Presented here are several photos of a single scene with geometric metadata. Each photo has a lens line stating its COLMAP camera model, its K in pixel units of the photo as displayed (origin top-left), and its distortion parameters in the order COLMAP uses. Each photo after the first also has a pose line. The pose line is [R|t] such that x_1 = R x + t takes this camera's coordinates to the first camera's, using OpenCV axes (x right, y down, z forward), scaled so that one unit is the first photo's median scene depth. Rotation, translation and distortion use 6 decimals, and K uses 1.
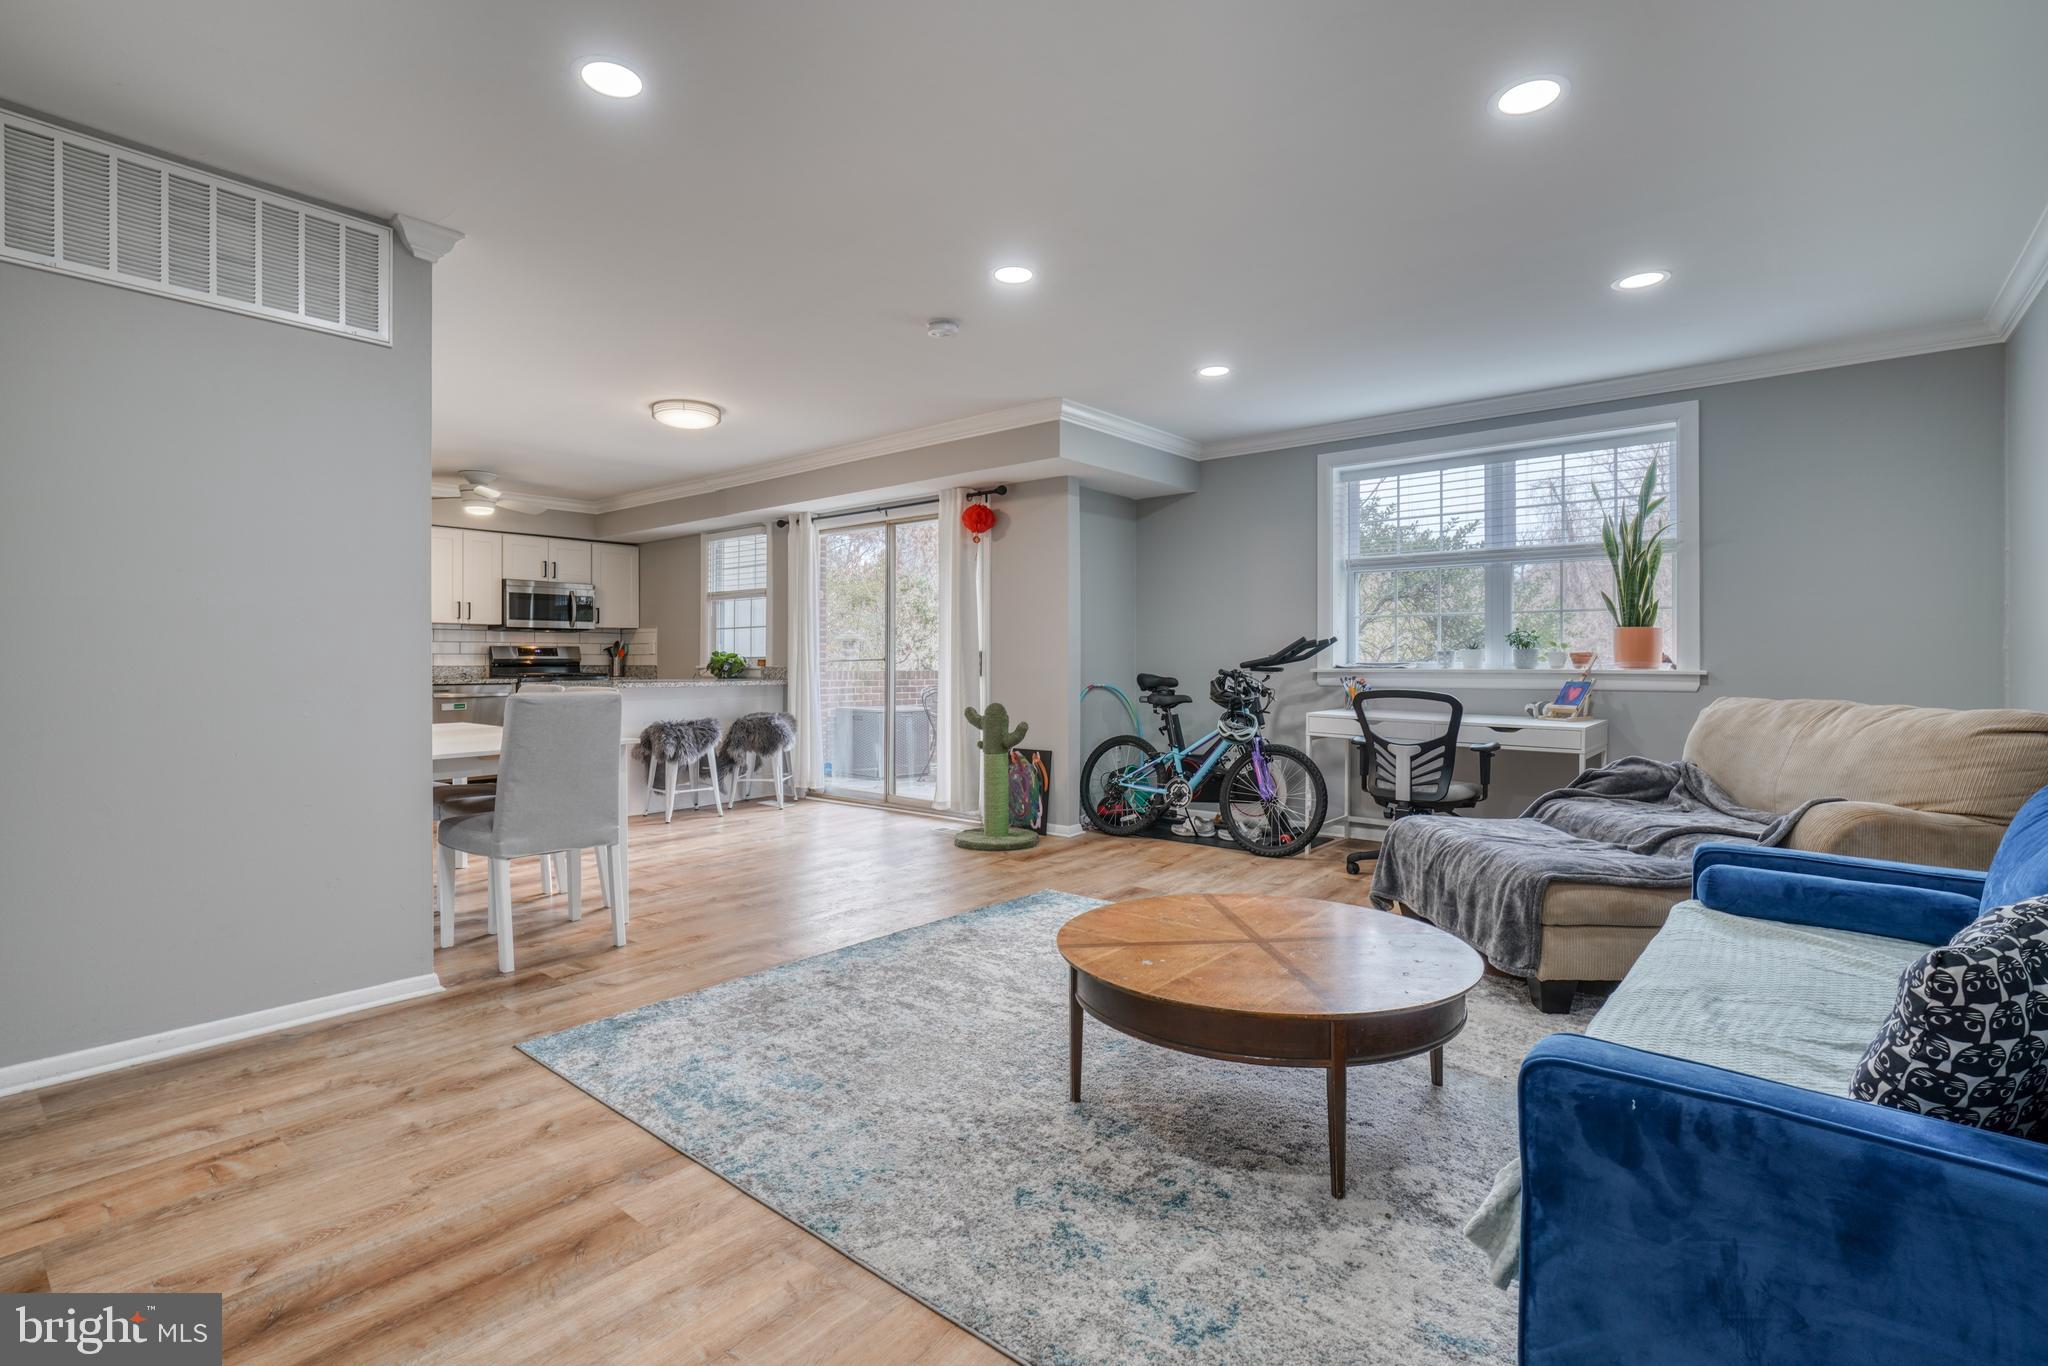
lens RADIAL K [[944.6, 0, 1008.1], [0, 944.6, 676.6], [0, 0, 1]] dist [-0.010119, 0.000460]
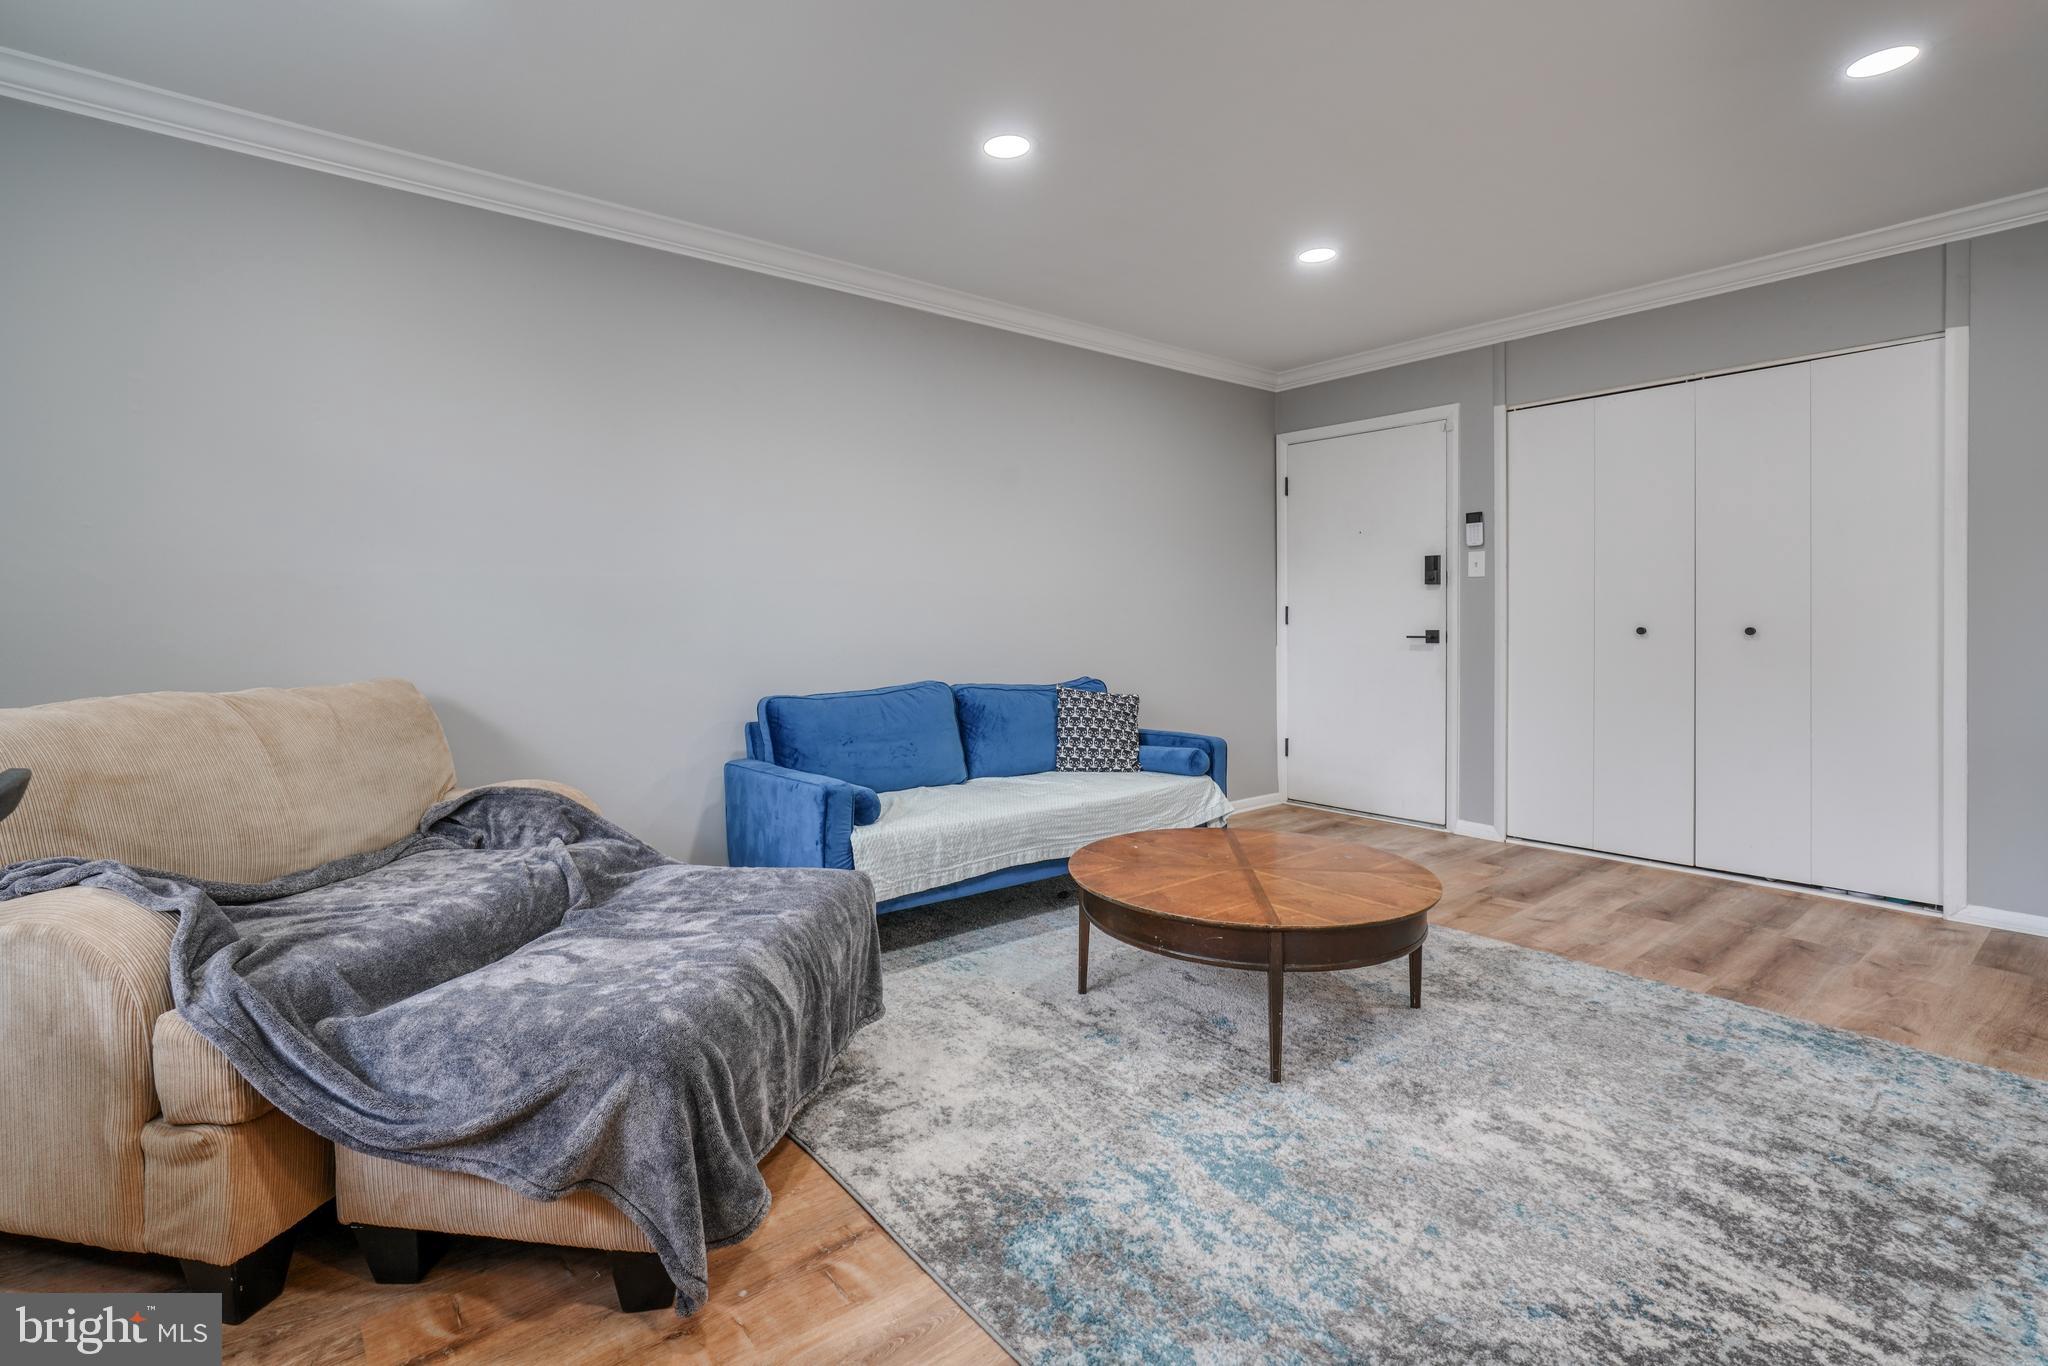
lens RADIAL K [[946.2, 0, 981.6], [0, 946.2, 626.5], [0, 0, 1]] dist [-0.016983, 0.004562]
pose [[-0.976480, 0.005471, 0.215539, 0.136163], [0.008817, 0.999855, 0.014567, -0.013672], [-0.215428, 0.016125, -0.976387, 0.889899]]
